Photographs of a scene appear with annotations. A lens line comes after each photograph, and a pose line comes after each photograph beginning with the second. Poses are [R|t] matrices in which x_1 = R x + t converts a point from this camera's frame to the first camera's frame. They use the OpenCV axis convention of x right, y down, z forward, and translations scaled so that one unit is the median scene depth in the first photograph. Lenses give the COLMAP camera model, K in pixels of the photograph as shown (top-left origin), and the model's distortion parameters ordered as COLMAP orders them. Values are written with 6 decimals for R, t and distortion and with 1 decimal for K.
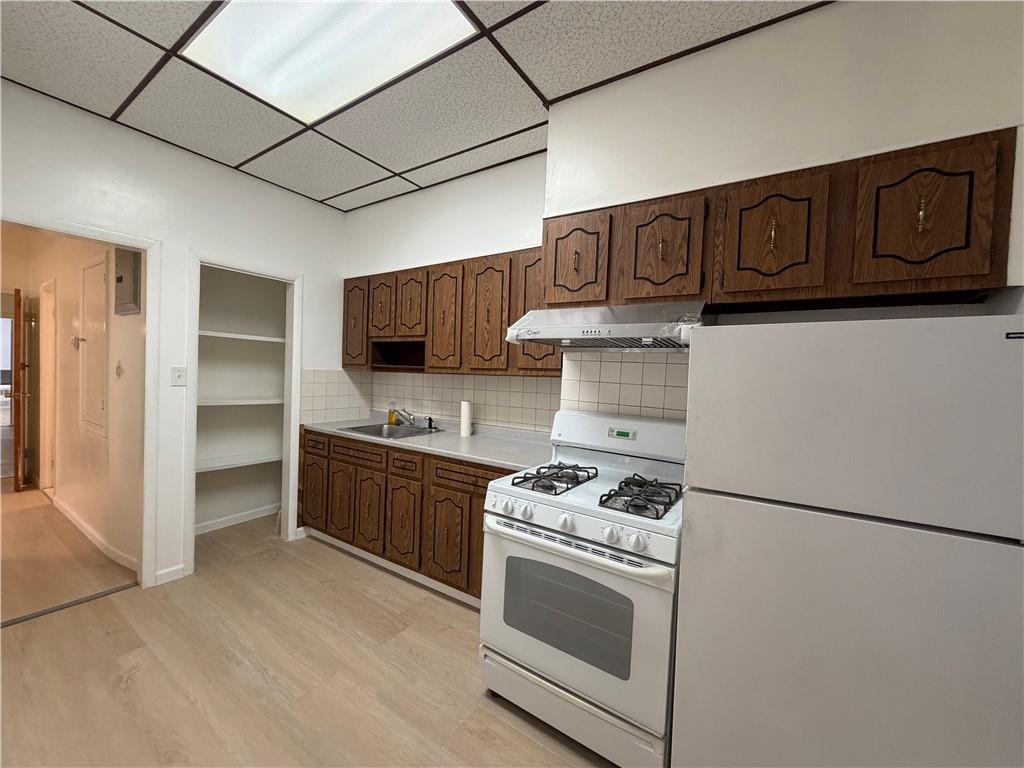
lens RADIAL K [[407.0, 0, 512.0], [0, 407.0, 384.0], [0, 0, 1]] dist [-0.000736, -0.000037]
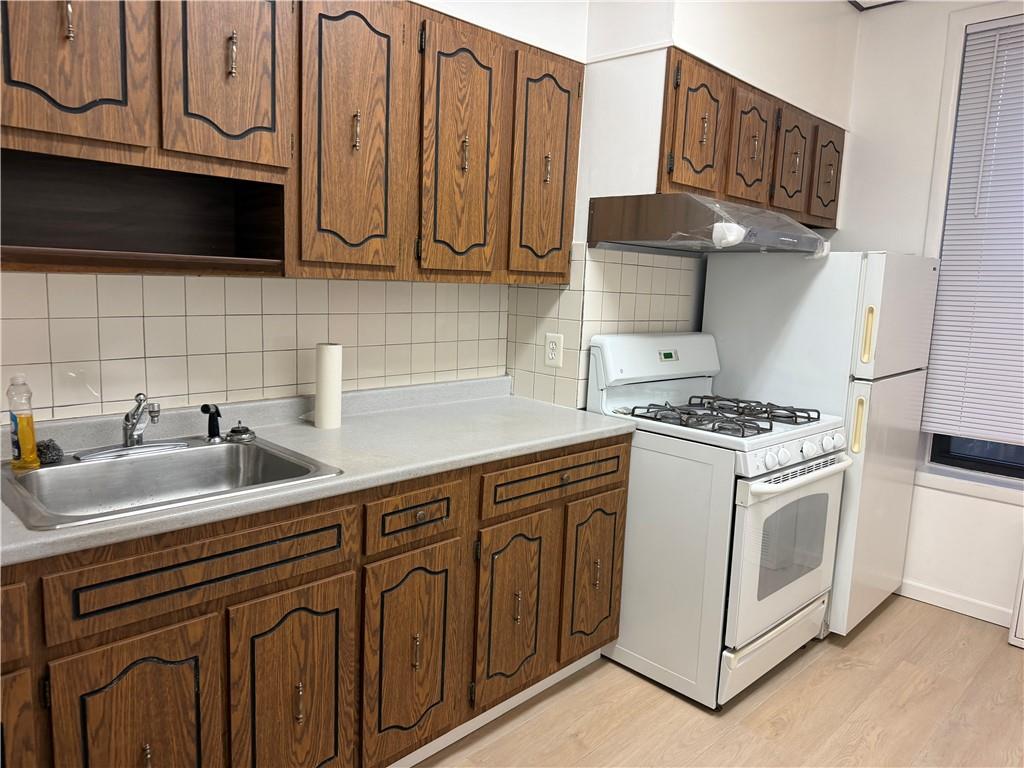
lens RADIAL K [[707.2, 0, 515.6], [0, 707.2, 383.4], [0, 0, 1]] dist [0.106607, -0.183897]
pose [[0.188120, -0.167341, 0.967785, -0.887904], [-0.004021, 0.985238, 0.171140, -0.050155], [-0.982138, -0.036086, 0.184670, 0.766823]]
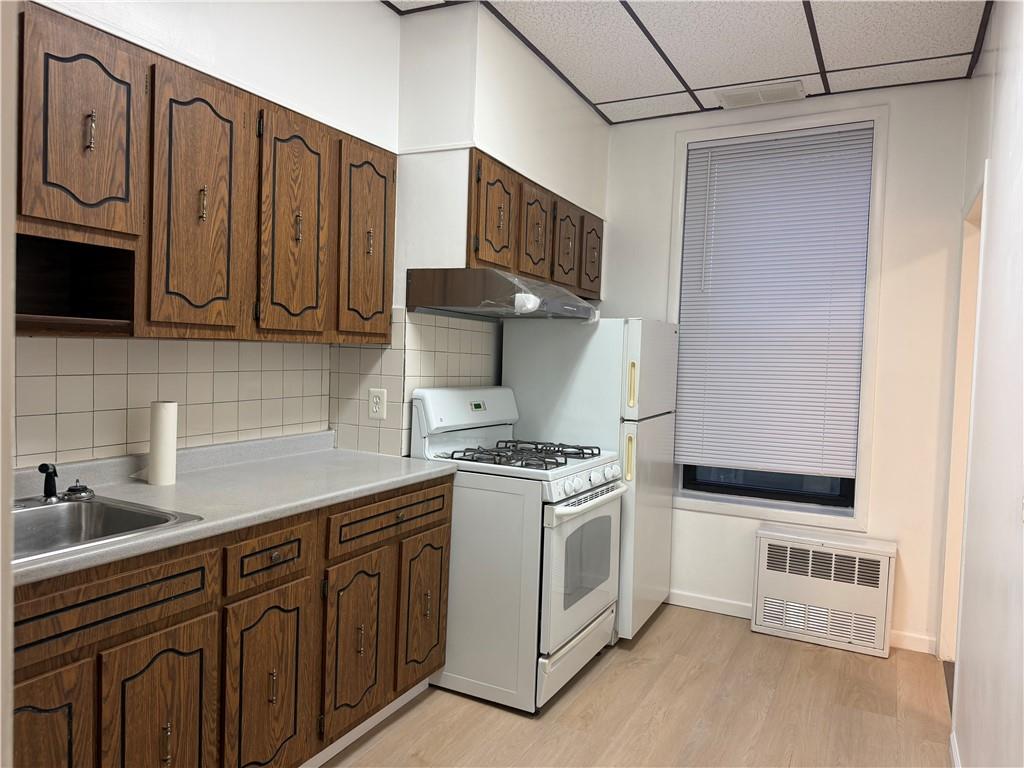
lens RADIAL K [[707.2, 0, 515.6], [0, 707.2, 383.4], [0, 0, 1]] dist [0.106607, -0.183897]
pose [[-0.120325, -0.080586, 0.989458, -1.010501], [-0.008326, 0.996747, 0.080167, -0.046099], [-0.992700, 0.001408, -0.120605, 0.821832]]
